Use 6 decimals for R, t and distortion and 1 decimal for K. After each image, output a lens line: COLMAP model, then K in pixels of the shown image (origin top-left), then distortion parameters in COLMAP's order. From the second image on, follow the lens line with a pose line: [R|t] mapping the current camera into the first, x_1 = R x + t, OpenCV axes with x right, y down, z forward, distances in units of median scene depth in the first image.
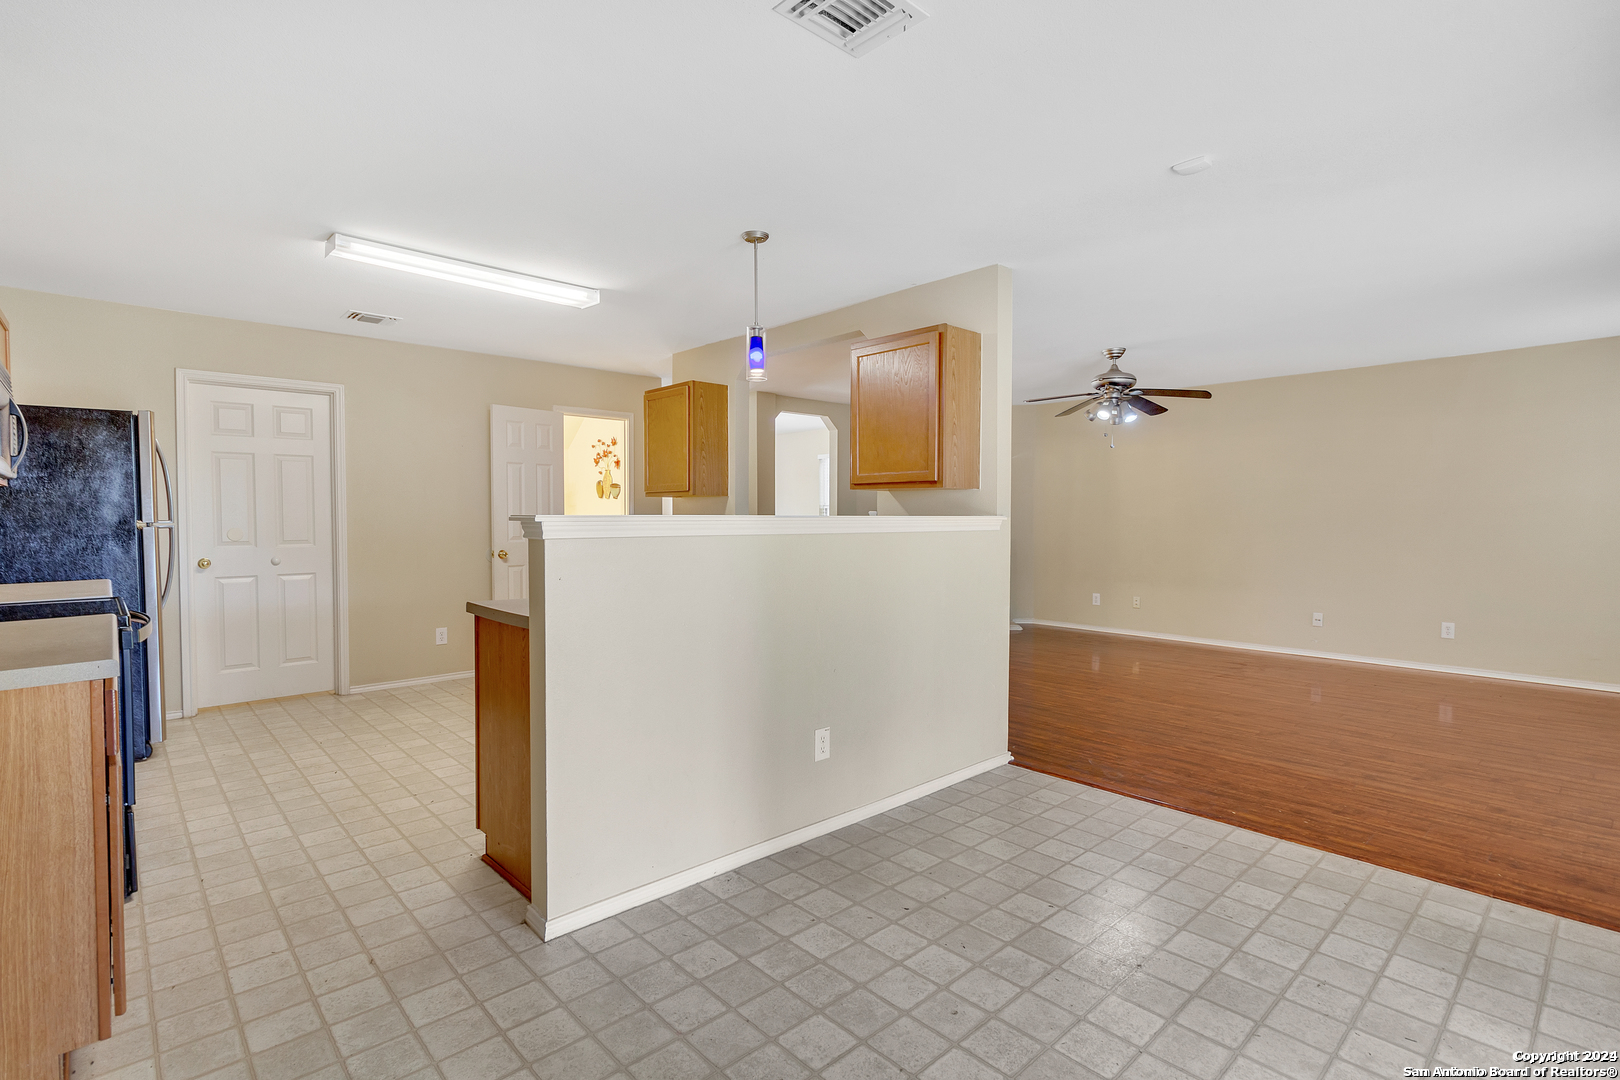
lens RADIAL K [[782.0, 0, 781.5], [0, 782.0, 542.8], [0, 0, 1]] dist [0.051092, -0.000708]
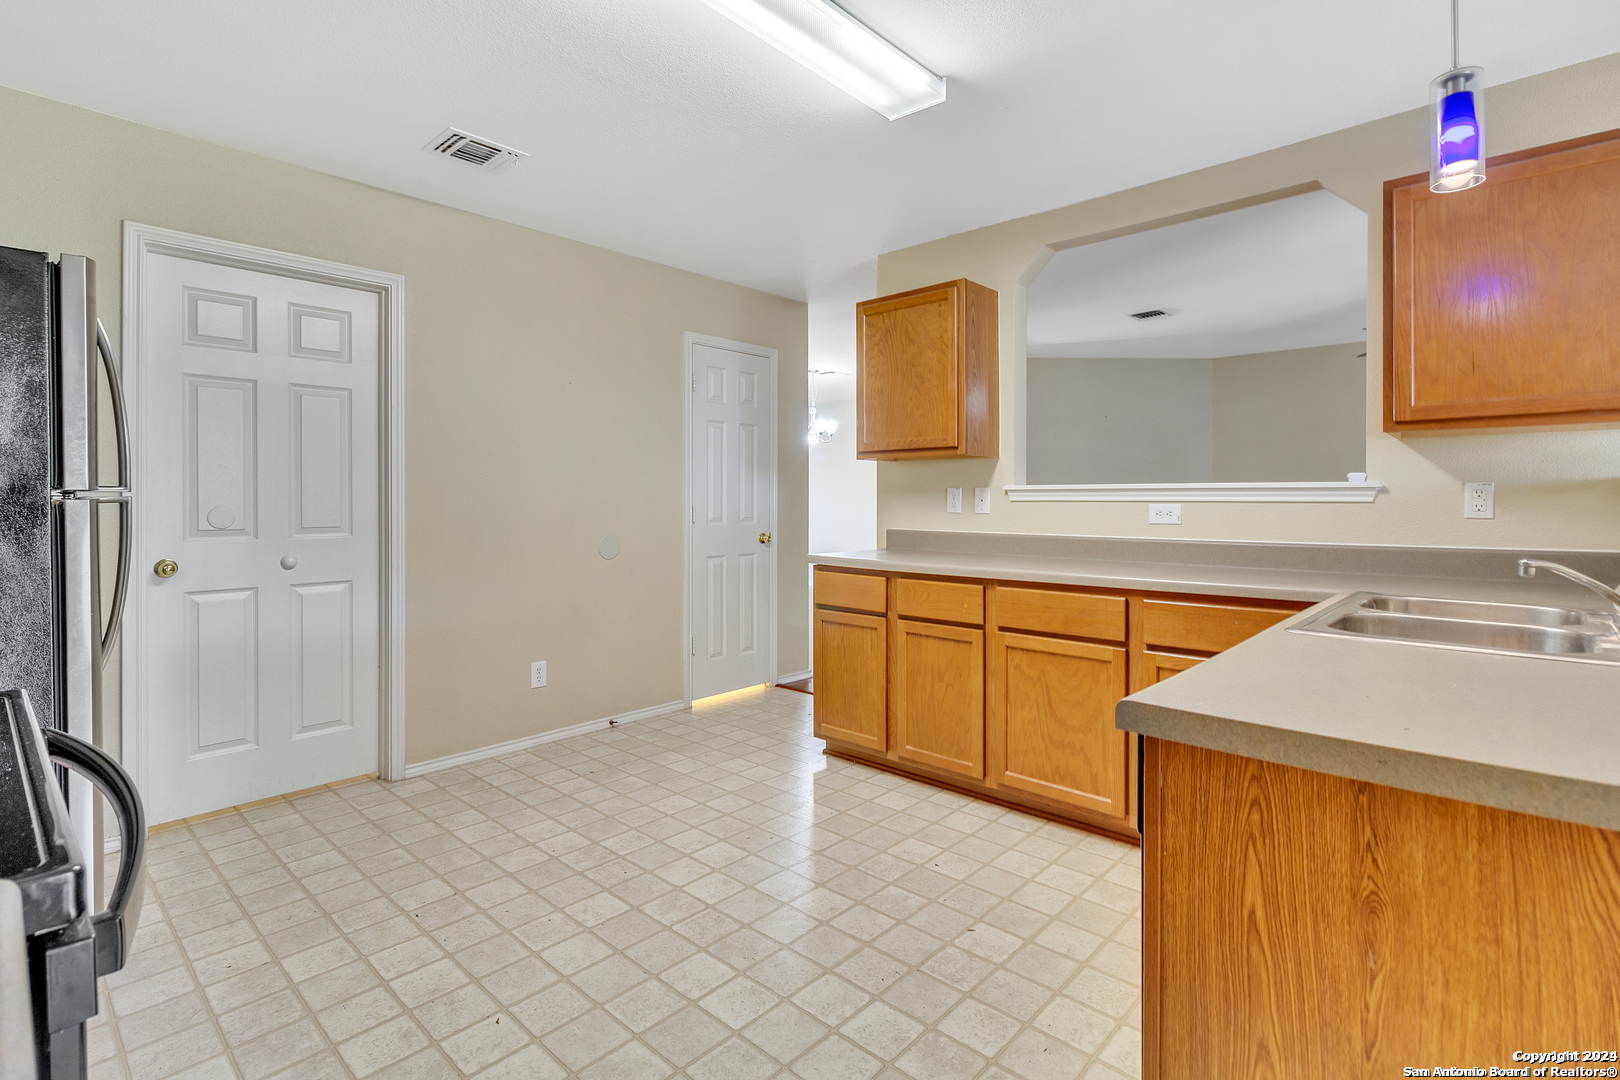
lens RADIAL K [[769.3, 0, 815.8], [0, 769.3, 505.1], [0, 0, 1]] dist [-0.001043, 0.000132]
pose [[0.992872, -0.002908, 0.119149, -0.312361], [0.006447, 0.999549, -0.029323, -0.000464], [-0.119010, 0.029882, 0.992443, 0.383806]]
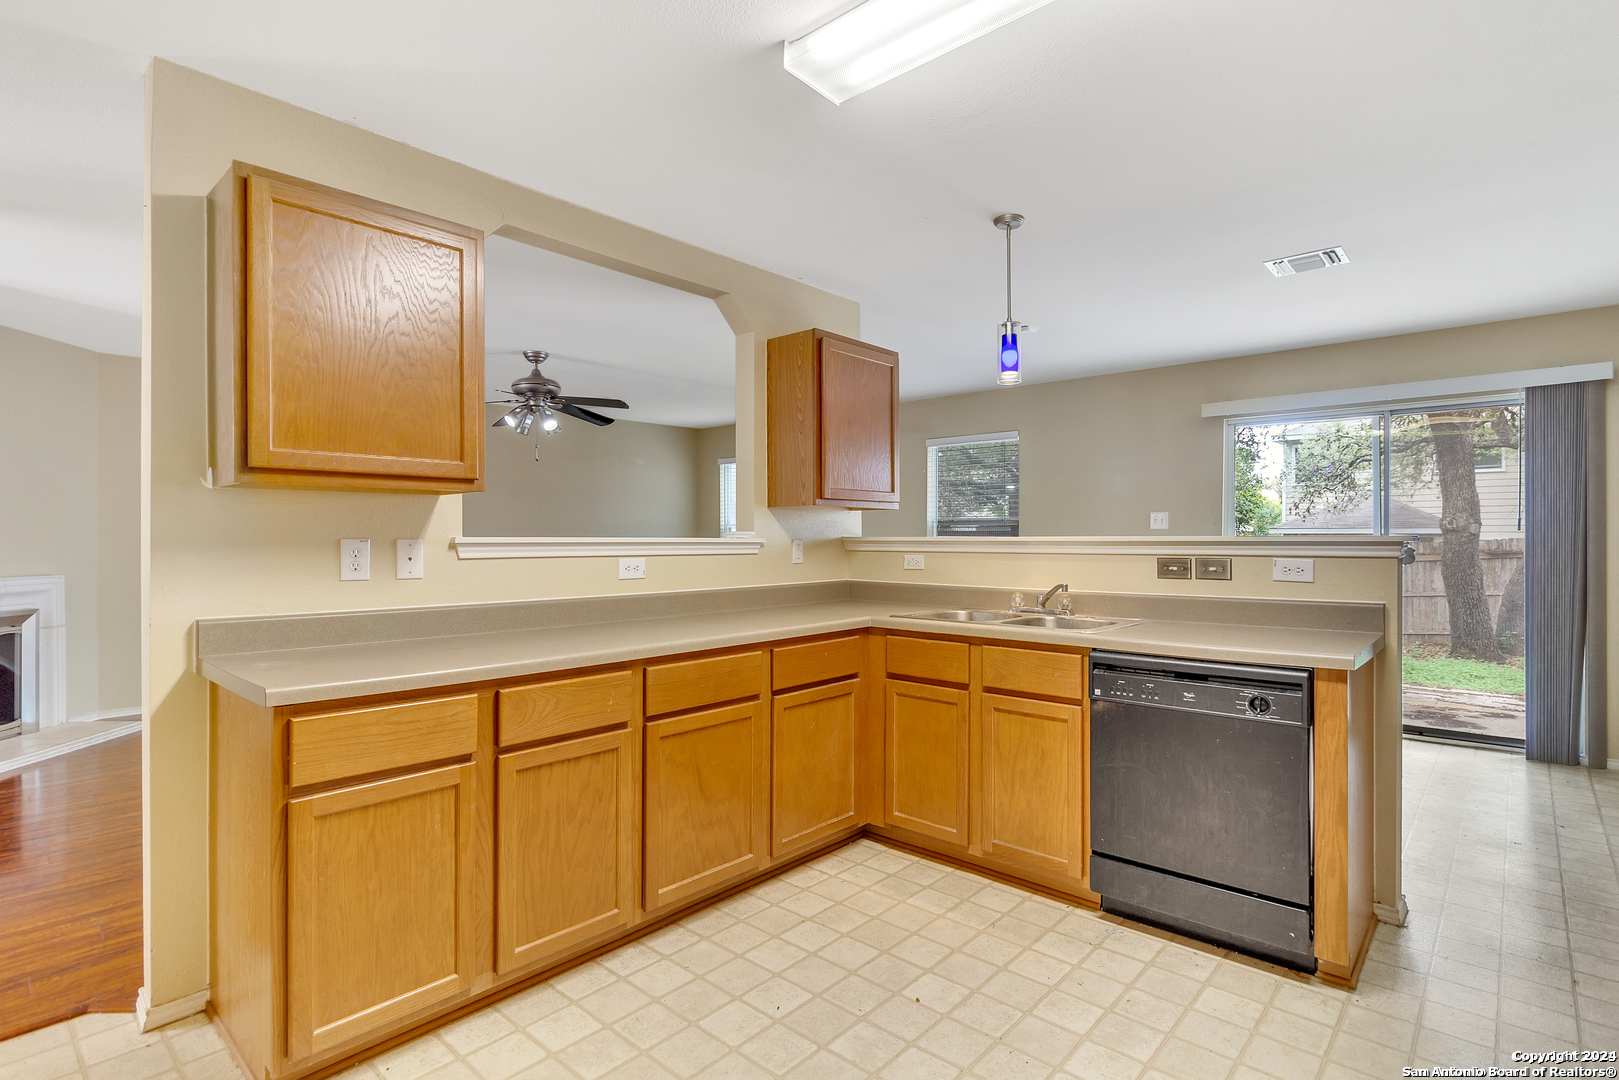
lens RADIAL K [[798.5, 0, 809.5], [0, 798.5, 540.0], [0, 0, 1]] dist [-0.000402, -0.000190]
pose [[-0.126612, -0.004972, 0.991940, -0.582314], [0.035349, 0.999330, 0.009521, -0.031388], [-0.991322, 0.036269, -0.126352, 0.877178]]
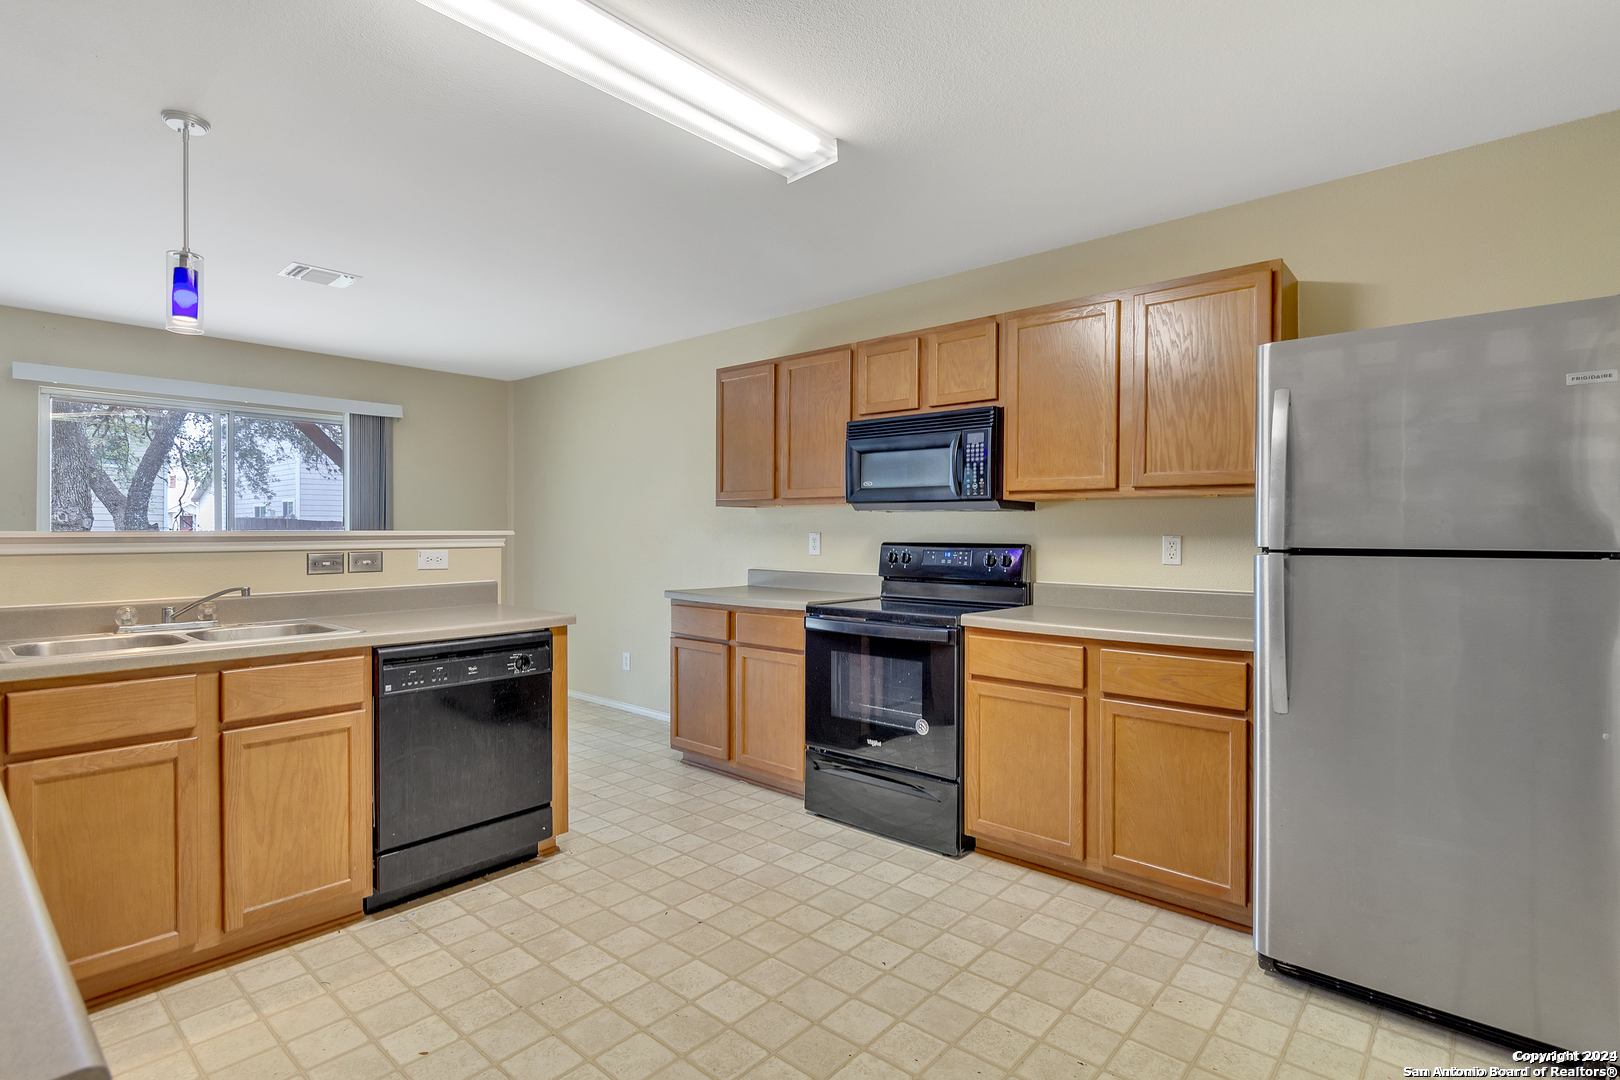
lens RADIAL K [[797.7, 0, 811.9], [0, 797.7, 536.1], [0, 0, 1]] dist [-0.001942, -0.000641]
pose [[-0.989855, -0.001010, -0.142077, -0.307931], [-0.006804, 0.999164, 0.040304, -0.040871], [0.141917, 0.040862, -0.989035, 1.152769]]
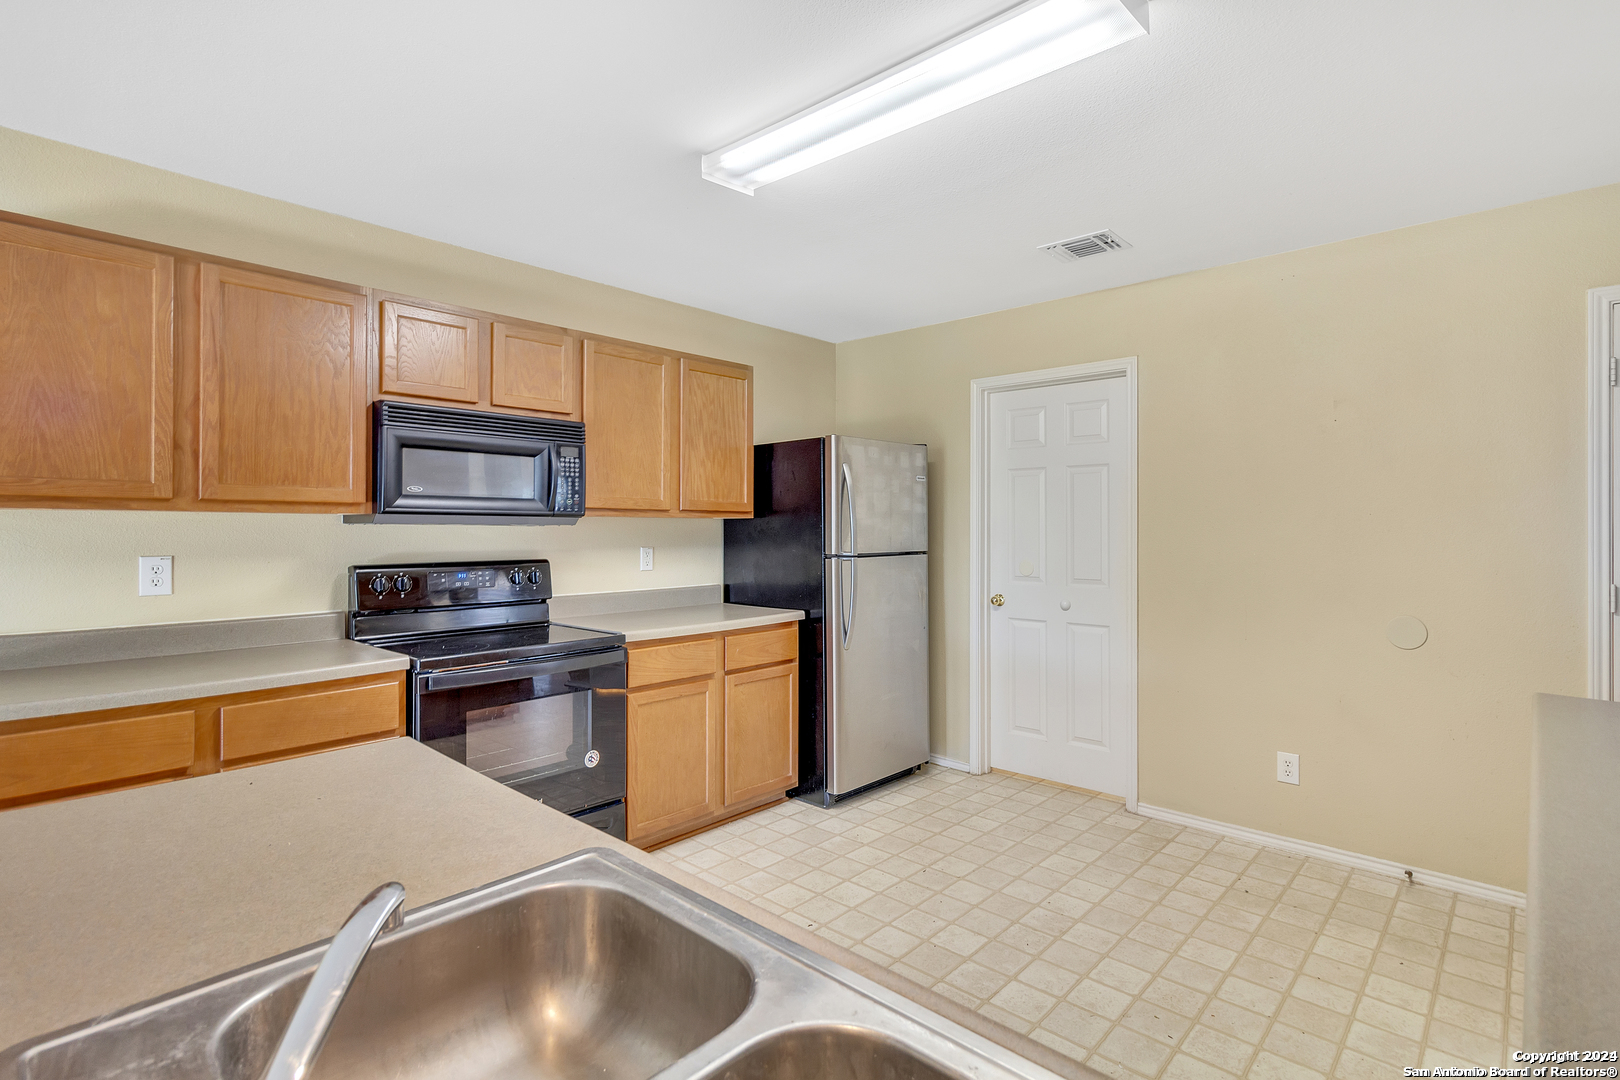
lens RADIAL K [[784.2, 0, 811.9], [0, 784.2, 527.3], [0, 0, 1]] dist [-0.000934, 0.000327]
pose [[0.117298, 0.002917, -0.993092, 0.086626], [-0.036268, 0.999341, -0.001349, -0.042166], [0.992434, 0.036176, 0.117327, 0.668532]]
